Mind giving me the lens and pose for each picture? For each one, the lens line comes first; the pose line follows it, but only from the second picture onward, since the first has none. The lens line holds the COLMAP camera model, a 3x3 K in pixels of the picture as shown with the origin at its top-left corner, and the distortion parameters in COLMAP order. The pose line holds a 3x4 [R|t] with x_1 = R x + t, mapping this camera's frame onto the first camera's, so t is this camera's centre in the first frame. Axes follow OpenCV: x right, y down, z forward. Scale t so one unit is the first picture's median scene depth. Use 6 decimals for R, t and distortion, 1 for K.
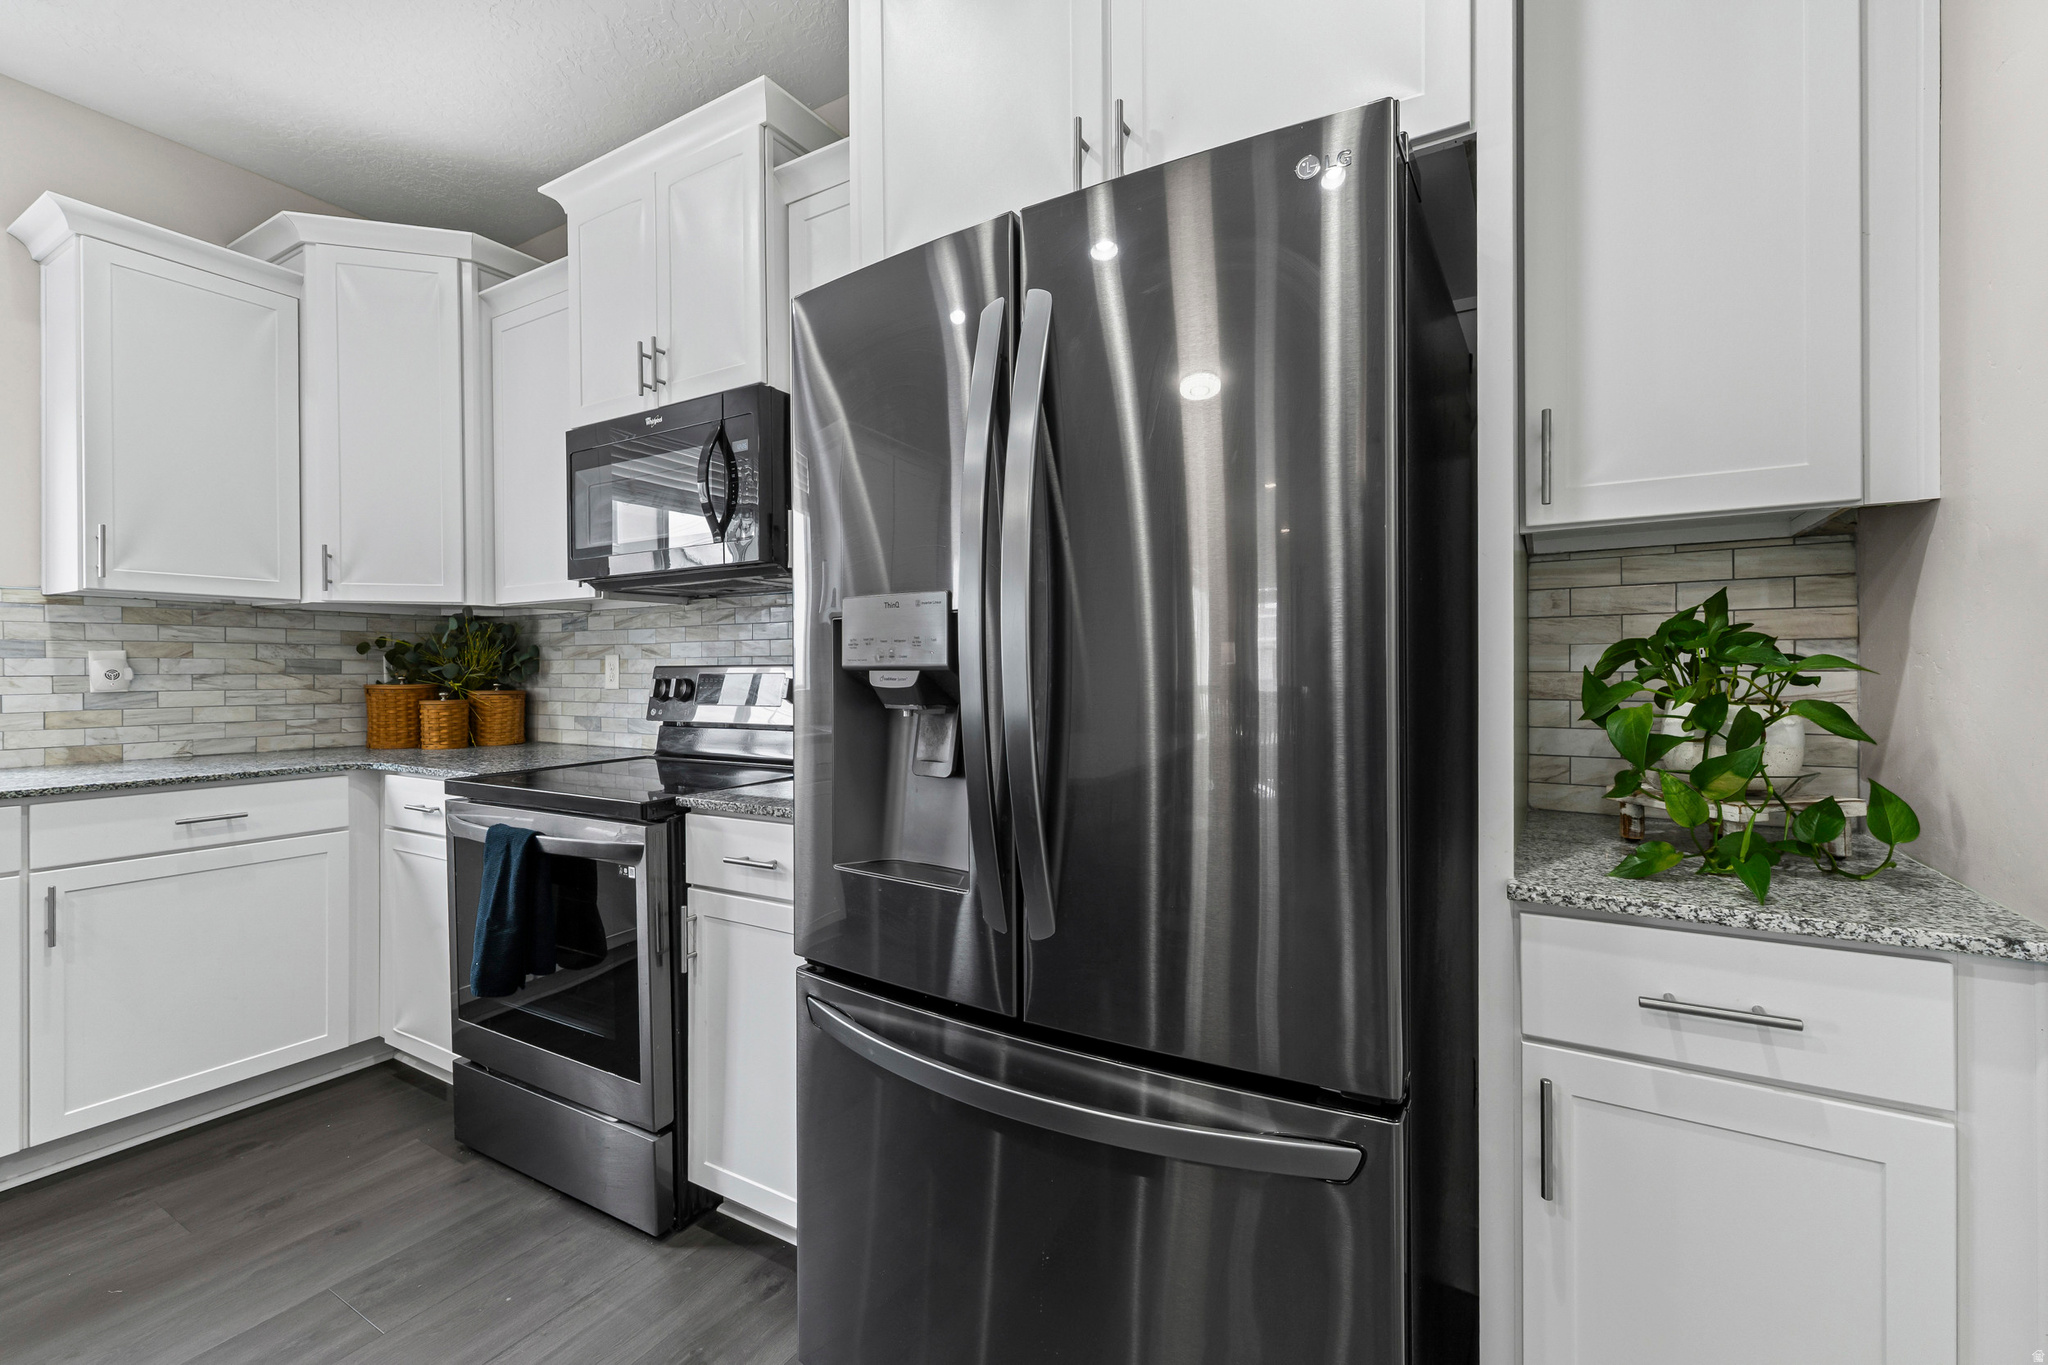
lens RADIAL K [[879.2, 0, 1038.1], [0, 879.2, 675.9], [0, 0, 1]] dist [0.004718, 0.001725]
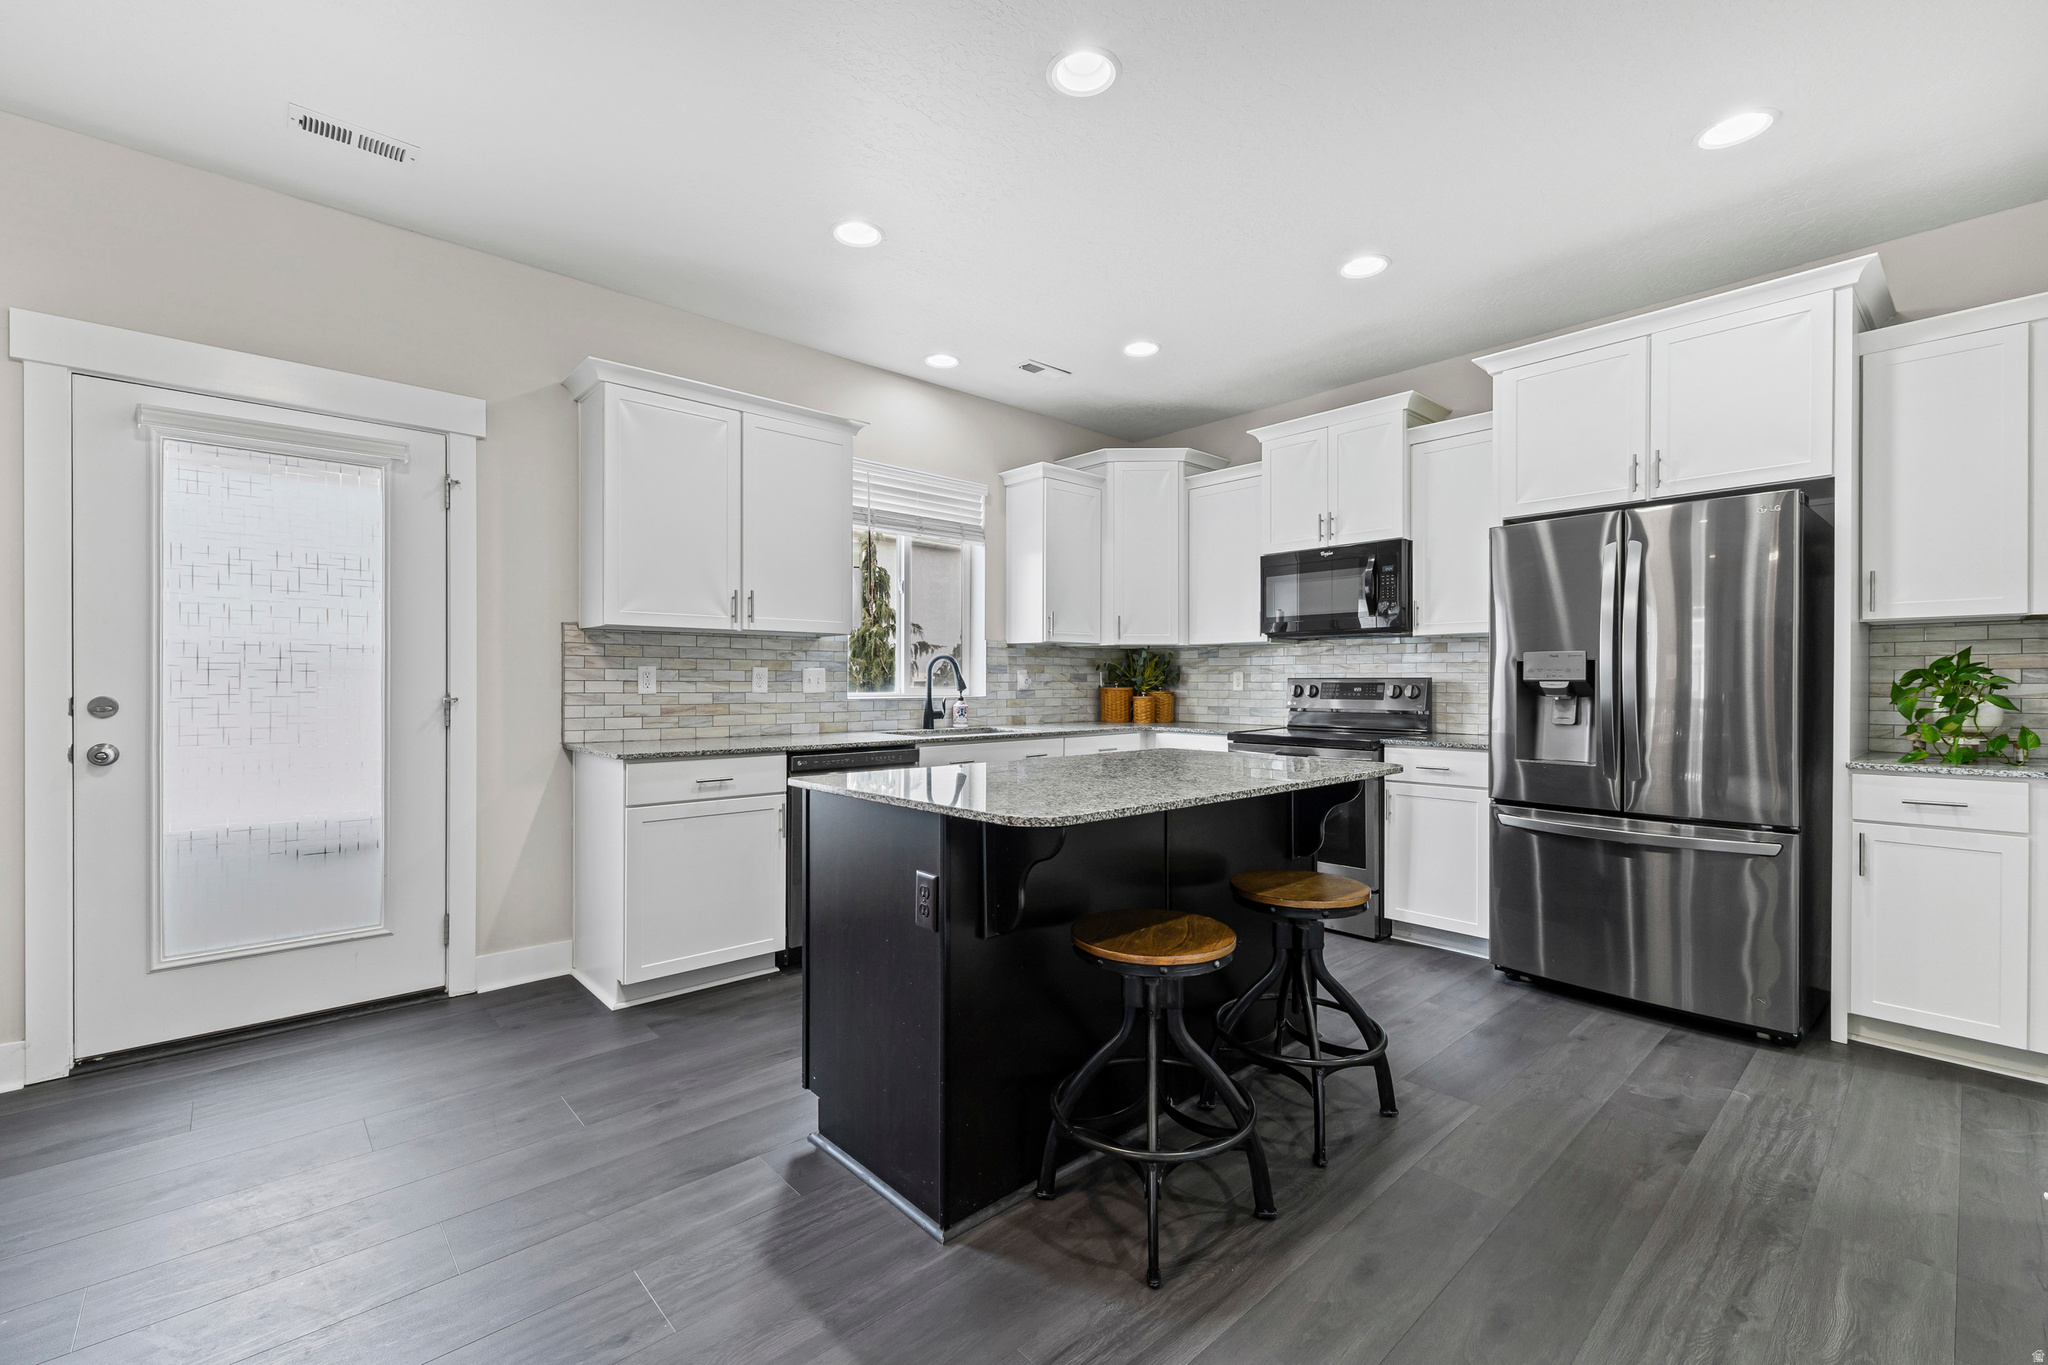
lens RADIAL K [[879.2, 0, 1029.5], [0, 879.2, 689.2], [0, 0, 1]] dist [0.004718, 0.001725]
pose [[0.956190, 0.007226, -0.292658, -0.678321], [-0.006339, 0.999972, 0.003978, 0.012914], [0.292678, -0.001949, 0.956209, -1.475637]]
